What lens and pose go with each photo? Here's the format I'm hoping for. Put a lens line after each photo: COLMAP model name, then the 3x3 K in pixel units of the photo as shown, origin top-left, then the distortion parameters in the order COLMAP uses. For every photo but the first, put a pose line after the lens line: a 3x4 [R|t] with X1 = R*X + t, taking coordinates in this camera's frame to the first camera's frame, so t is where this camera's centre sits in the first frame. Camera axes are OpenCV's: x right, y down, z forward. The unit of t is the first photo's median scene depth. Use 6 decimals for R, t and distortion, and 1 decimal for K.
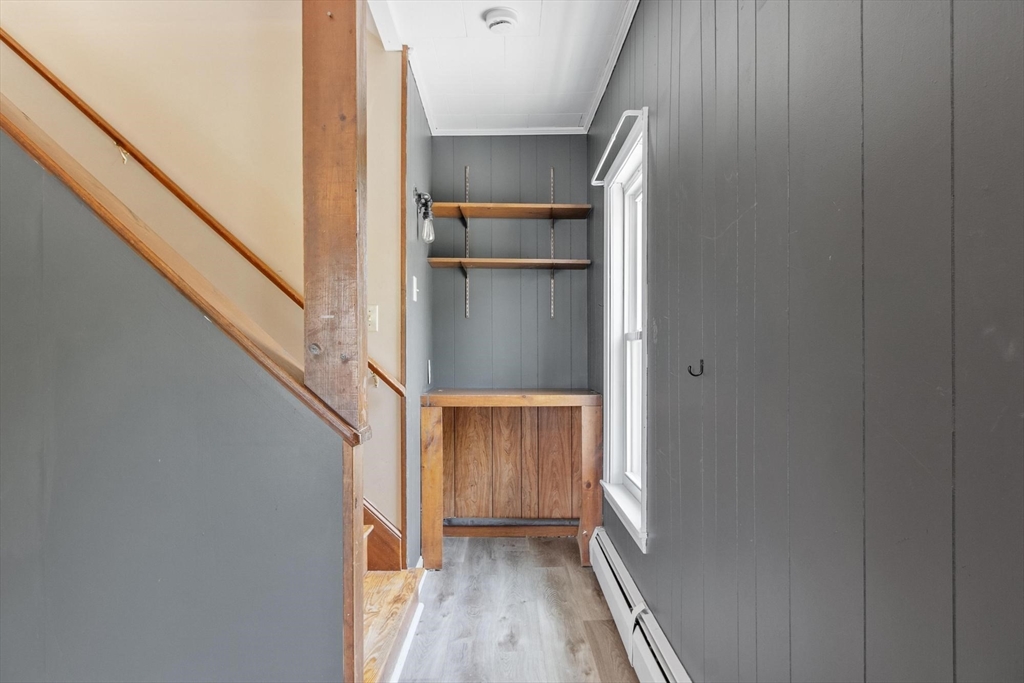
lens RADIAL K [[650.6, 0, 511.5], [0, 650.6, 345.8], [0, 0, 1]] dist [-0.005599, -0.000323]
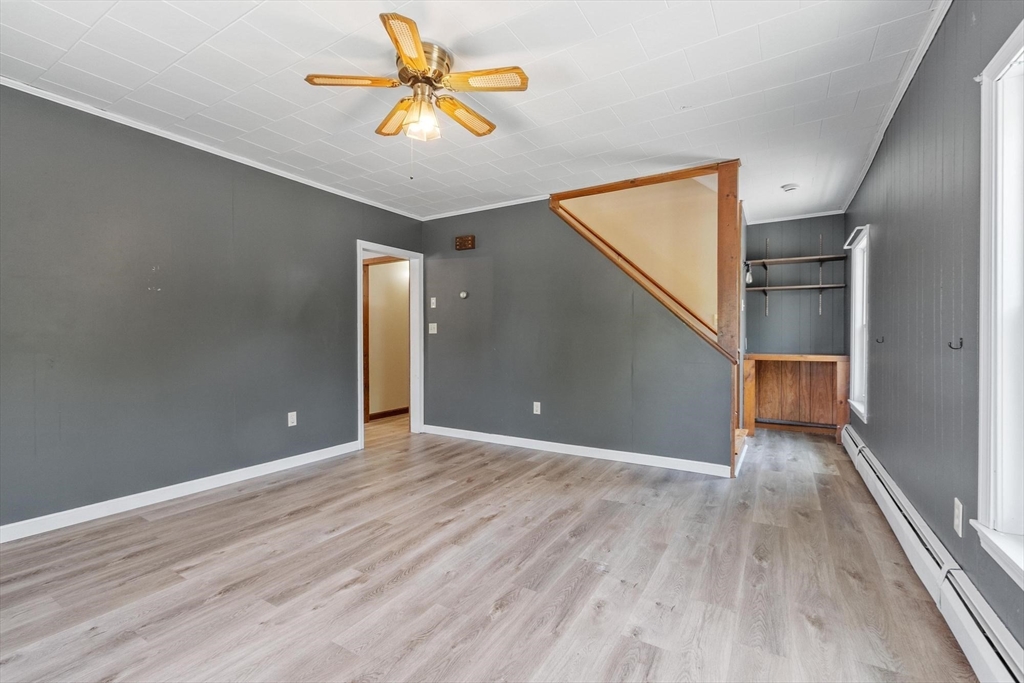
lens RADIAL K [[454.7, 0, 501.9], [0, 454.7, 341.2], [0, 0, 1]] dist [0.002109, 0.000012]
pose [[0.845987, 0.006658, -0.533162, -0.013481], [0.007469, 0.999676, 0.024336, -0.007661], [0.533151, -0.024570, 0.845663, -0.622302]]
